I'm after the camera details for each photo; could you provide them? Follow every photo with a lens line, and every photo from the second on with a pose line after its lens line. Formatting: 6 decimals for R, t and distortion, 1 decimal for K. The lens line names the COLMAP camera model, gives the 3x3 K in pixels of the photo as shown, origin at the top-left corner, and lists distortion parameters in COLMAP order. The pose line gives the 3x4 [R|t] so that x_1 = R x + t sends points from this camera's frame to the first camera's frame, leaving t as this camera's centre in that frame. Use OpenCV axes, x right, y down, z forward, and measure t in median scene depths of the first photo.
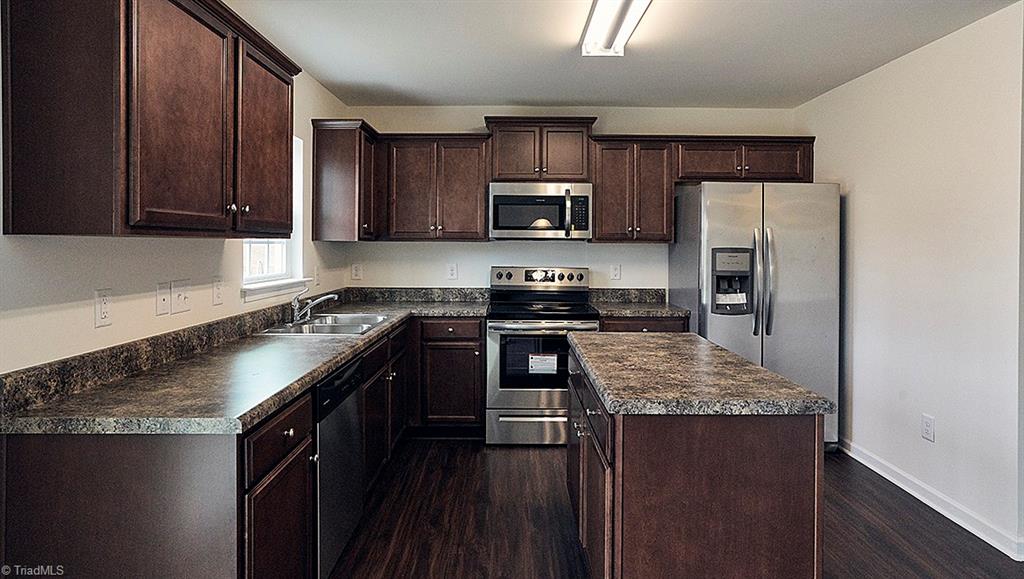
lens RADIAL K [[578.0, 0, 511.8], [0, 578.0, 244.8], [0, 0, 1]] dist [-0.039784, 0.000209]
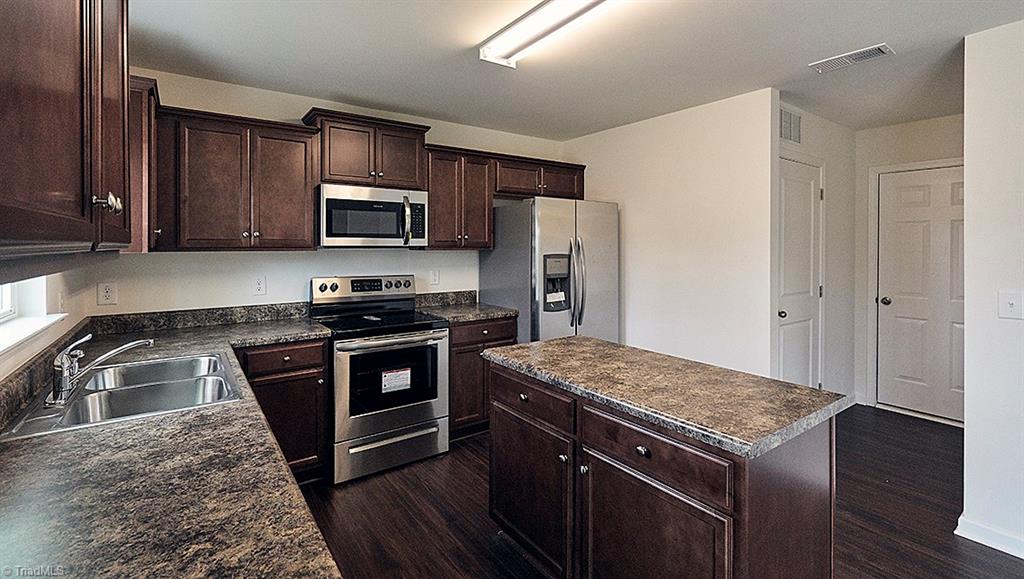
lens RADIAL K [[461.3, 0, 514.2], [0, 461.3, 246.1], [0, 0, 1]] dist [-0.001580, -0.000115]
pose [[0.808670, -0.006750, 0.588224, -0.221808], [0.003738, 0.999973, 0.006337, -0.016182], [-0.588251, -0.002926, 0.808673, 0.265949]]
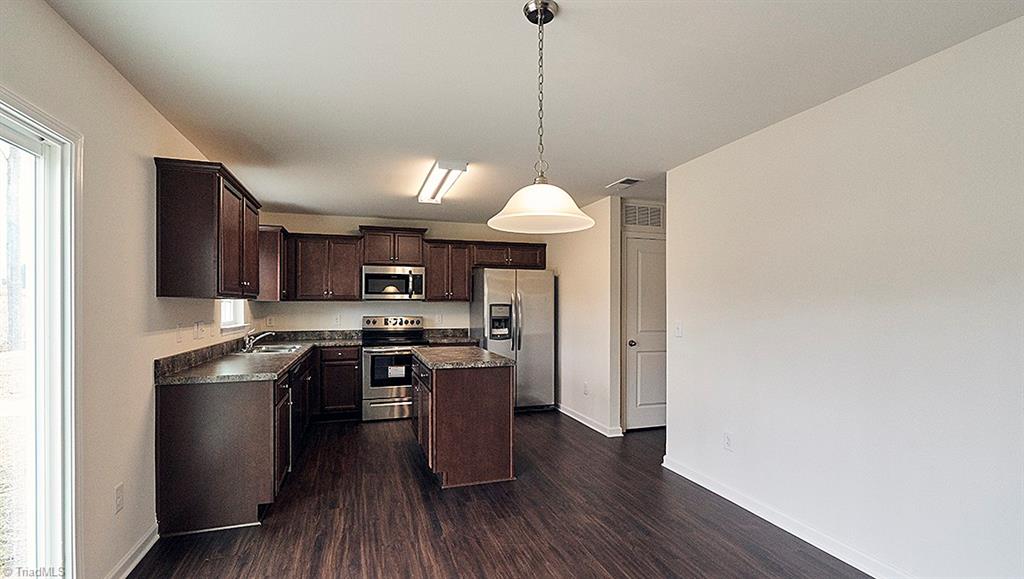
lens RADIAL K [[472.1, 0, 507.4], [0, 472.1, 304.0], [0, 0, 1]] dist [-0.001331, -0.000021]
pose [[0.953978, -0.004739, 0.299838, -0.050137], [0.005618, 0.999982, -0.002070, 0.008001], [-0.299823, 0.003659, 0.953988, -0.432711]]
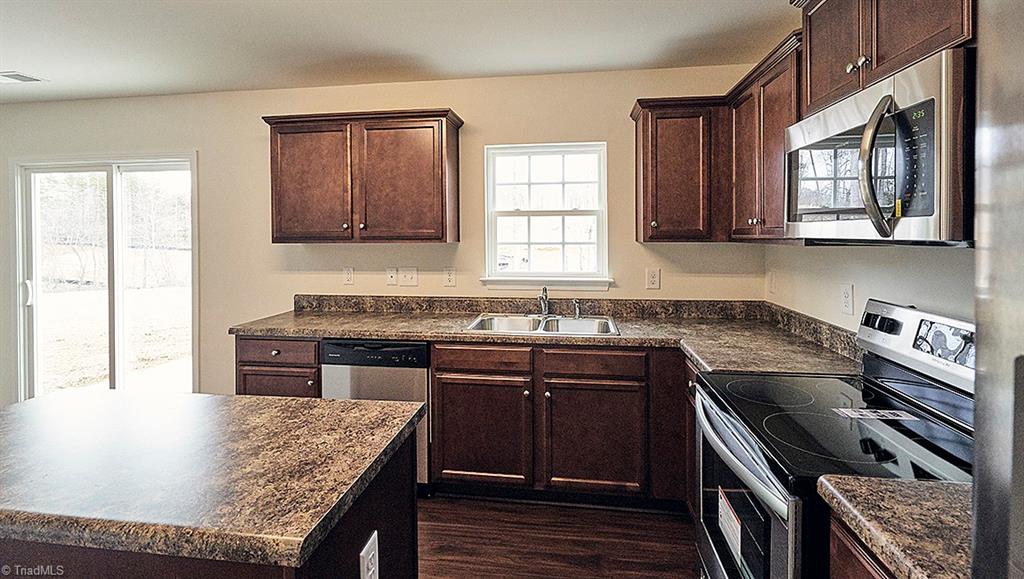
lens RADIAL K [[460.6, 0, 512.8], [0, 460.6, 239.2], [0, 0, 1]] dist [-0.000776, -0.000024]
pose [[-0.133346, 0.005989, -0.991051, 0.407258], [0.003331, 0.999979, 0.005595, -0.014912], [0.991064, -0.002556, -0.133363, 0.844140]]
